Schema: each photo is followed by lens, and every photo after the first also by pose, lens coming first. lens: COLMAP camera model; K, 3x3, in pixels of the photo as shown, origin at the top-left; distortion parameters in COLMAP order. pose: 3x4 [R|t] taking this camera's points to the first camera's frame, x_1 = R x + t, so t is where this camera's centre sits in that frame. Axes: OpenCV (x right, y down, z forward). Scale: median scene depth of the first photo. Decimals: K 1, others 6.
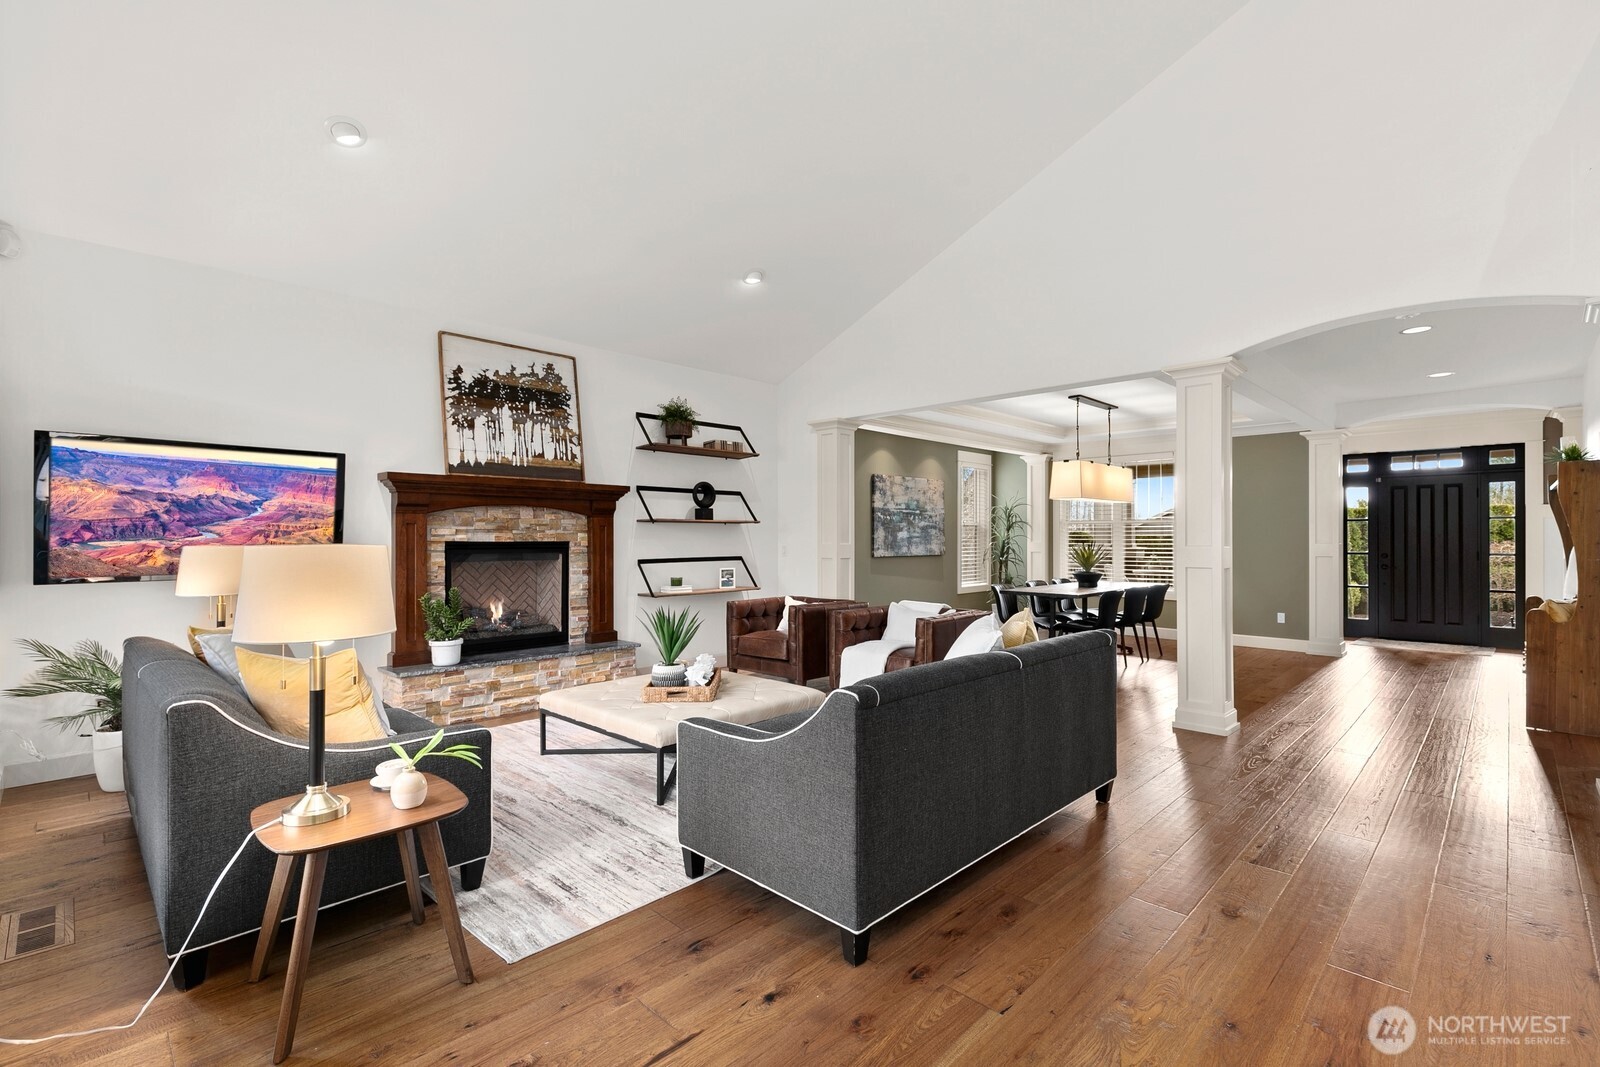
lens RADIAL K [[723.1, 0, 796.2], [0, 723.1, 528.2], [0, 0, 1]] dist [0.001017, 0.000183]
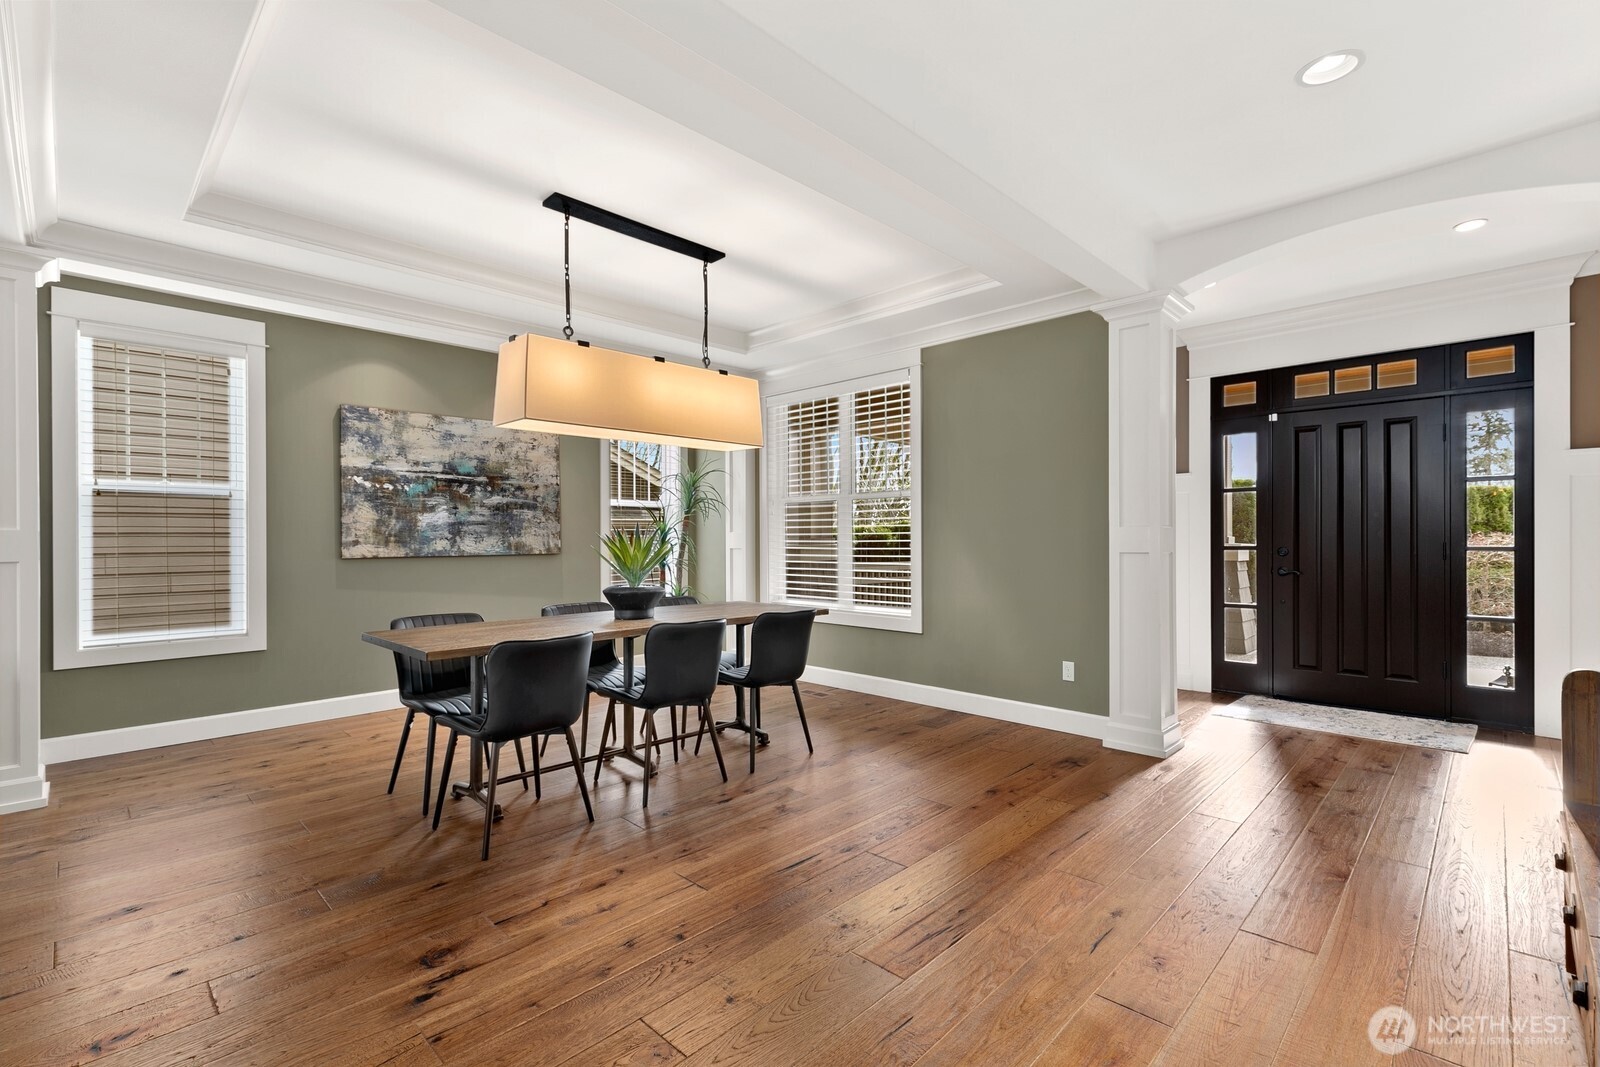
lens RADIAL K [[725.3, 0, 800.0], [0, 725.3, 533.5], [0, 0, 1]] dist [0.000742, 0.000134]
pose [[0.999913, -0.003209, 0.012819, 0.808096], [0.003096, 0.999956, 0.008825, 0.031934], [-0.012846, -0.008784, 0.999879, 0.827682]]
